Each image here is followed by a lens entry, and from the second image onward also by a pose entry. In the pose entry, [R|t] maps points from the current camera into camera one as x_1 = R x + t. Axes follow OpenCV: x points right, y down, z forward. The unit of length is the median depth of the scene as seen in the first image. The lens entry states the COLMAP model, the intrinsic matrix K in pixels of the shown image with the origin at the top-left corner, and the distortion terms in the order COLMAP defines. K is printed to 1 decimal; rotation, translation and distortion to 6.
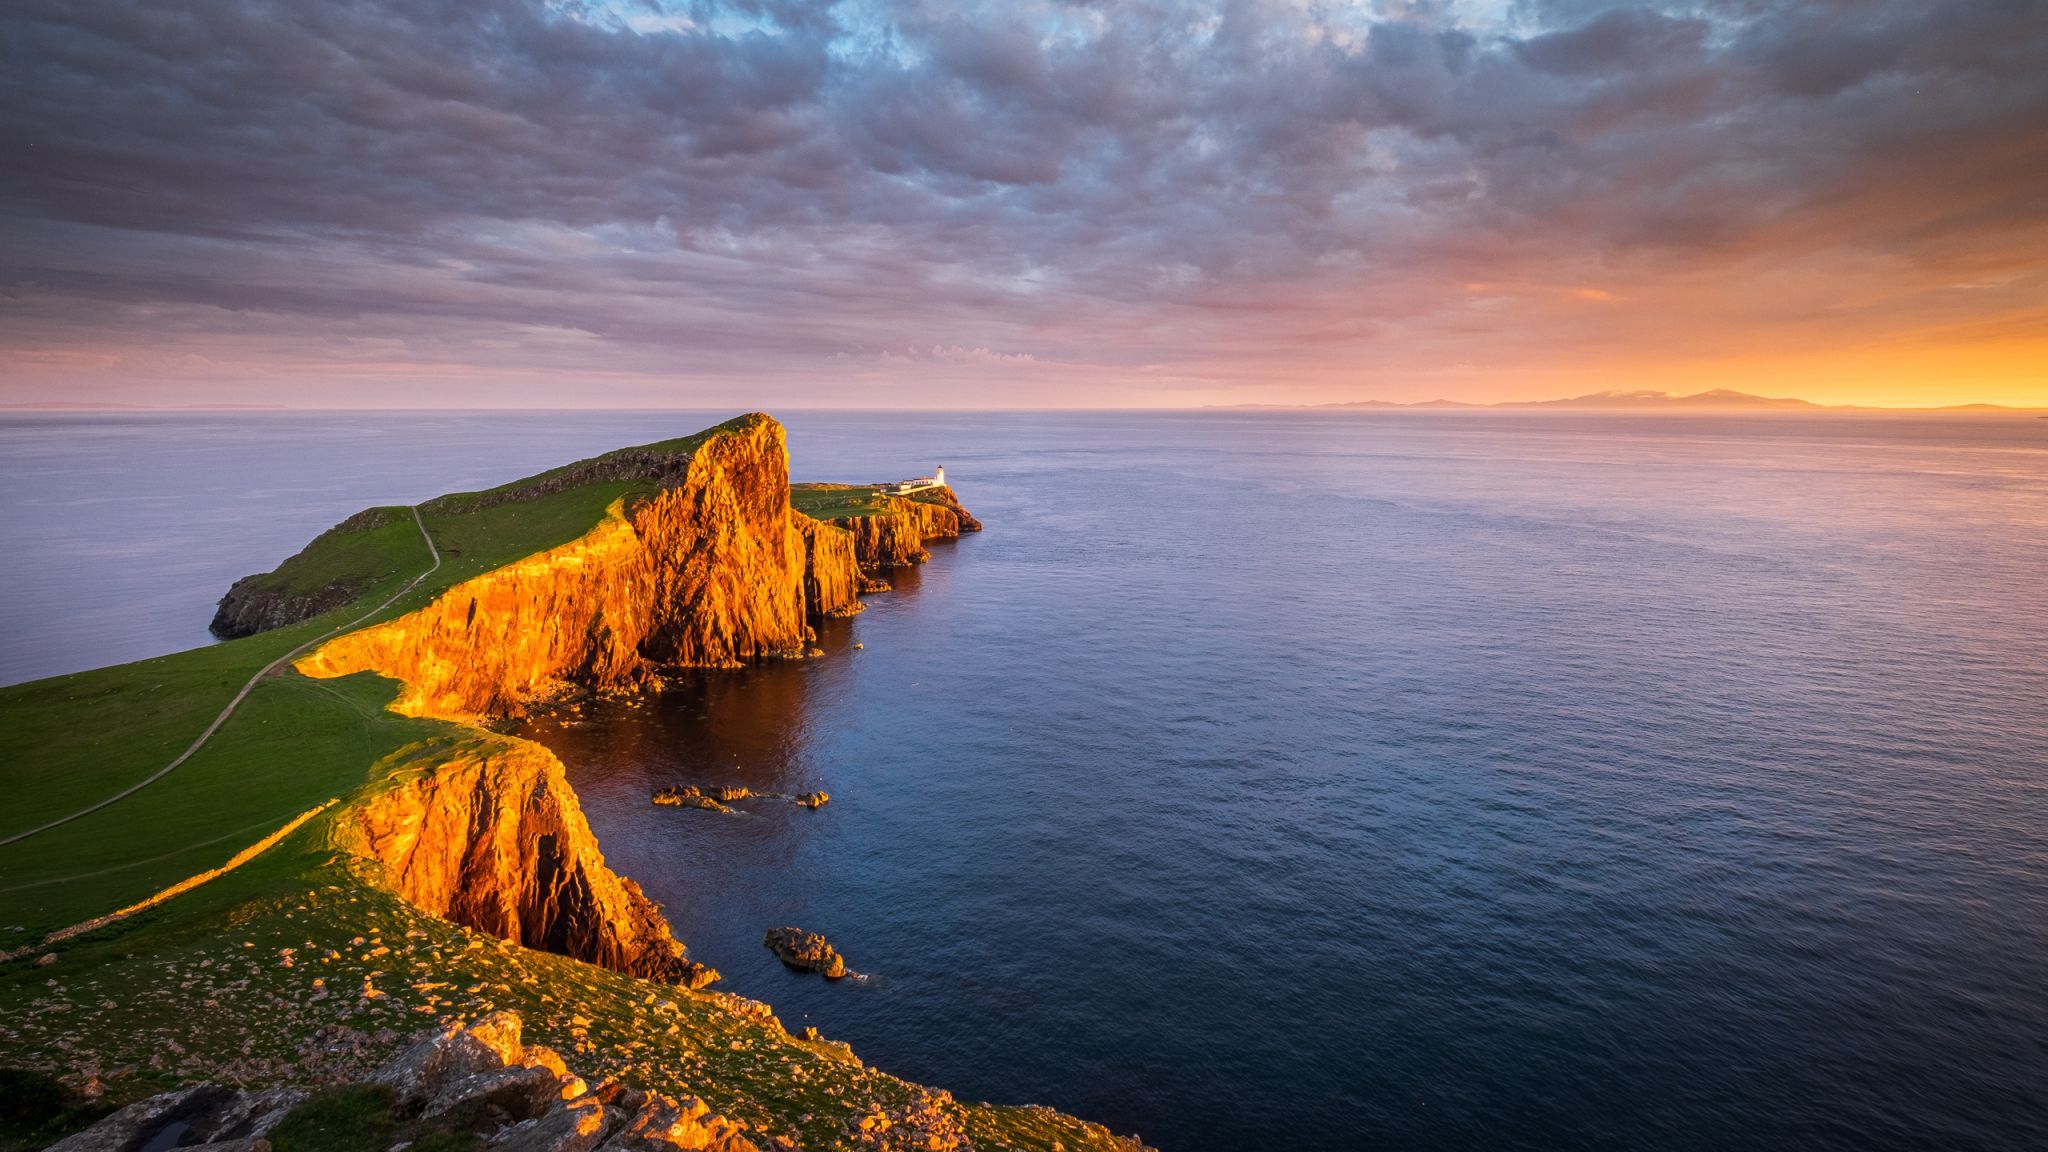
lens RADIAL K [[898.1, 0, 1021.8], [0, 898.1, 503.7], [0, 0, 1]] dist [0.001933, -0.006040]
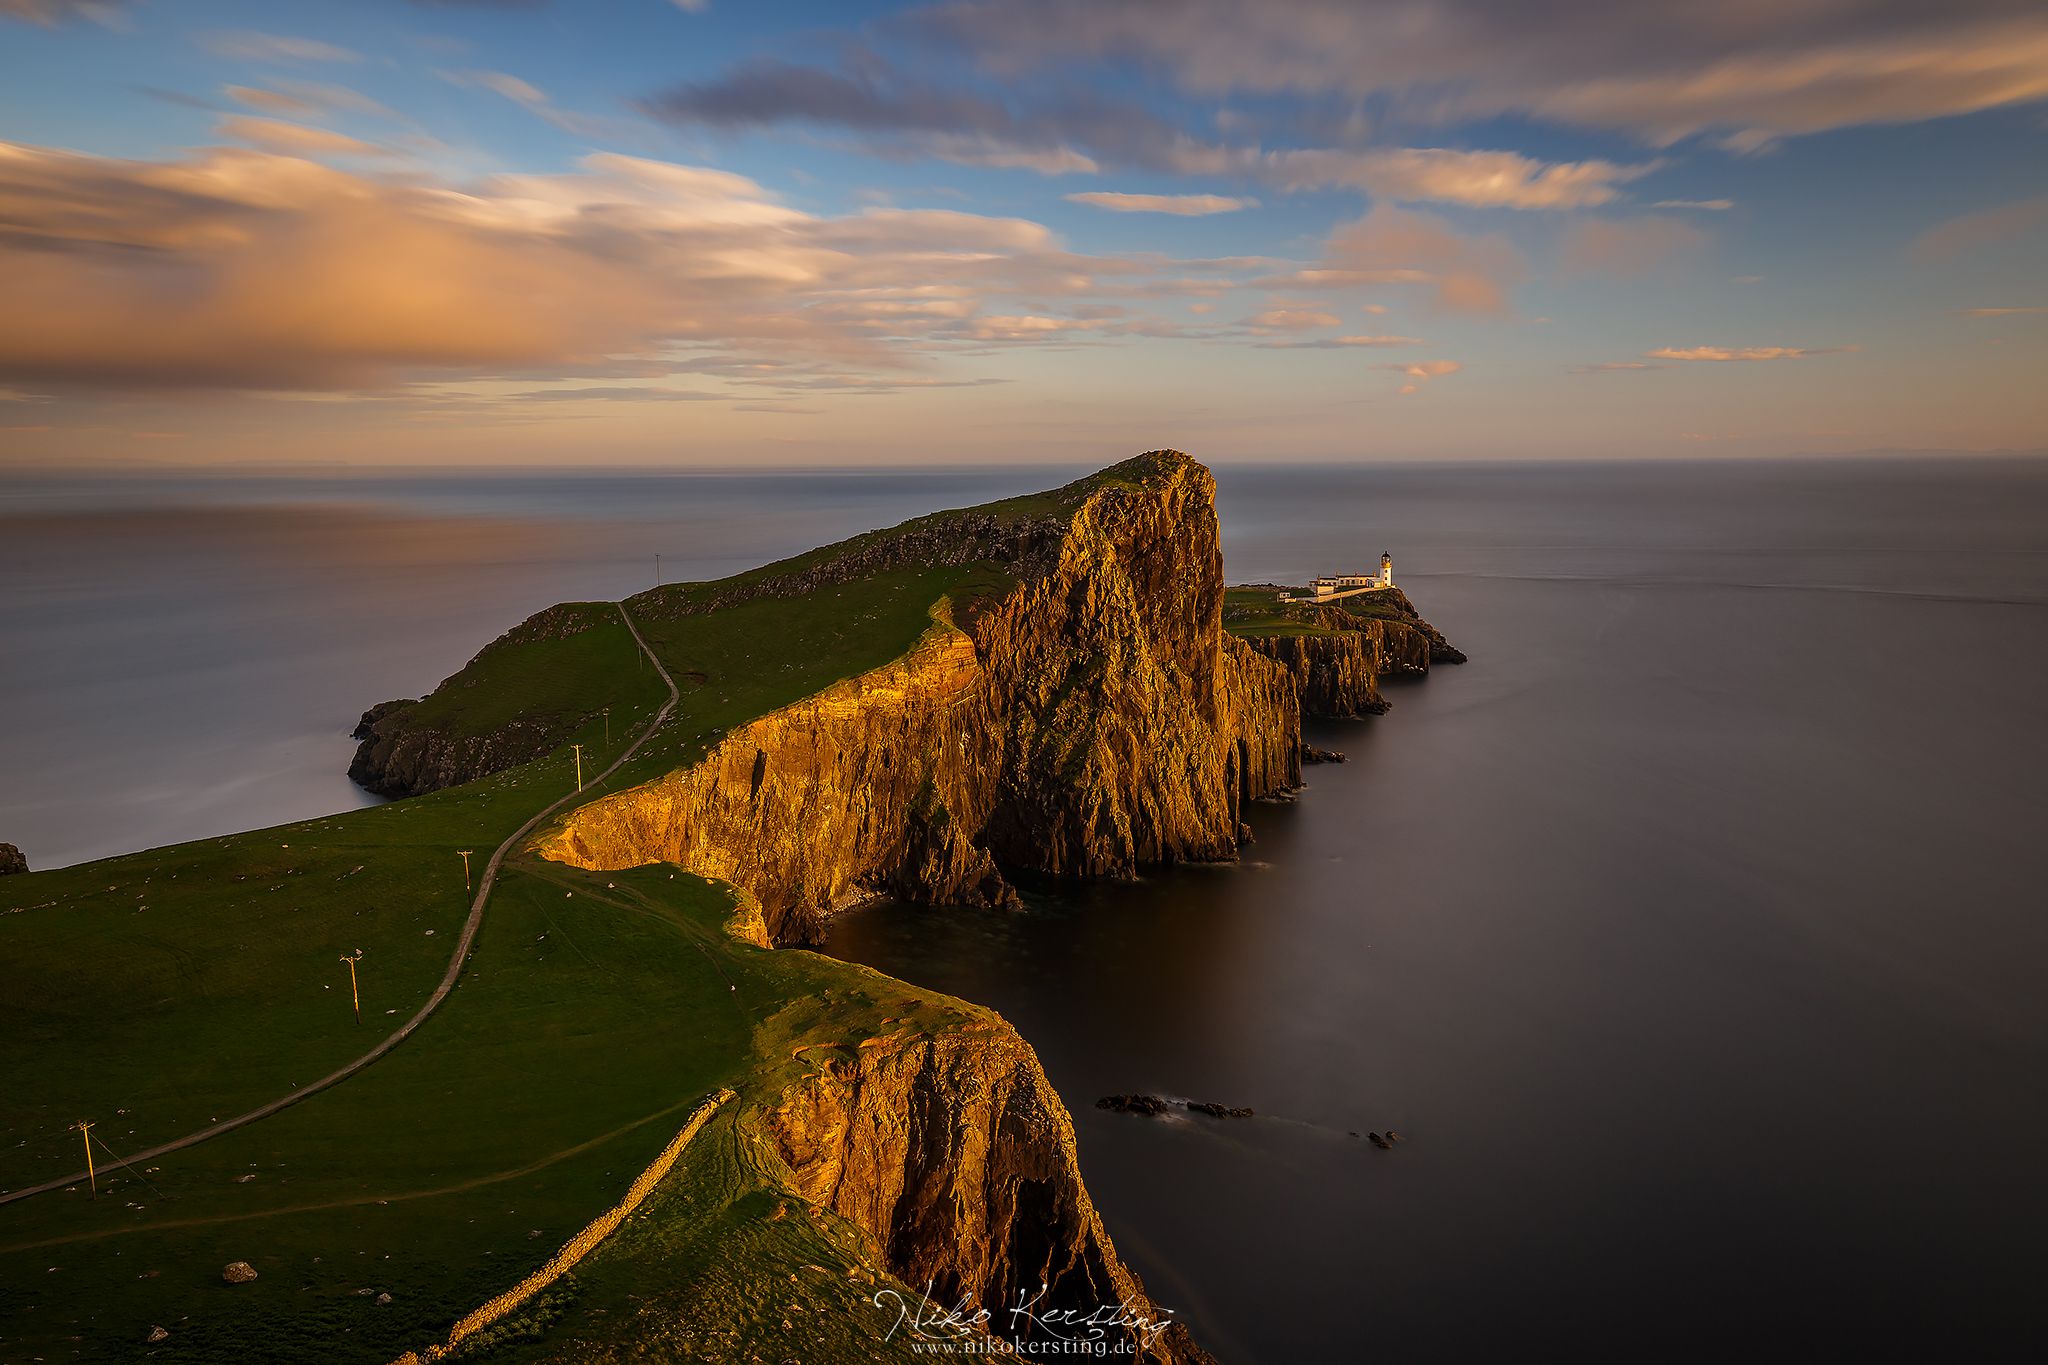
lens RADIAL K [[1491.6, 0, 1036.0], [0, 1491.6, 690.1], [0, 0, 1]] dist [0.040575, -0.000995]
pose [[0.966284, 0.032308, -0.255443, -0.140819], [-0.020594, 0.998616, 0.048401, 0.008858], [0.256653, -0.041508, 0.965612, 0.053268]]
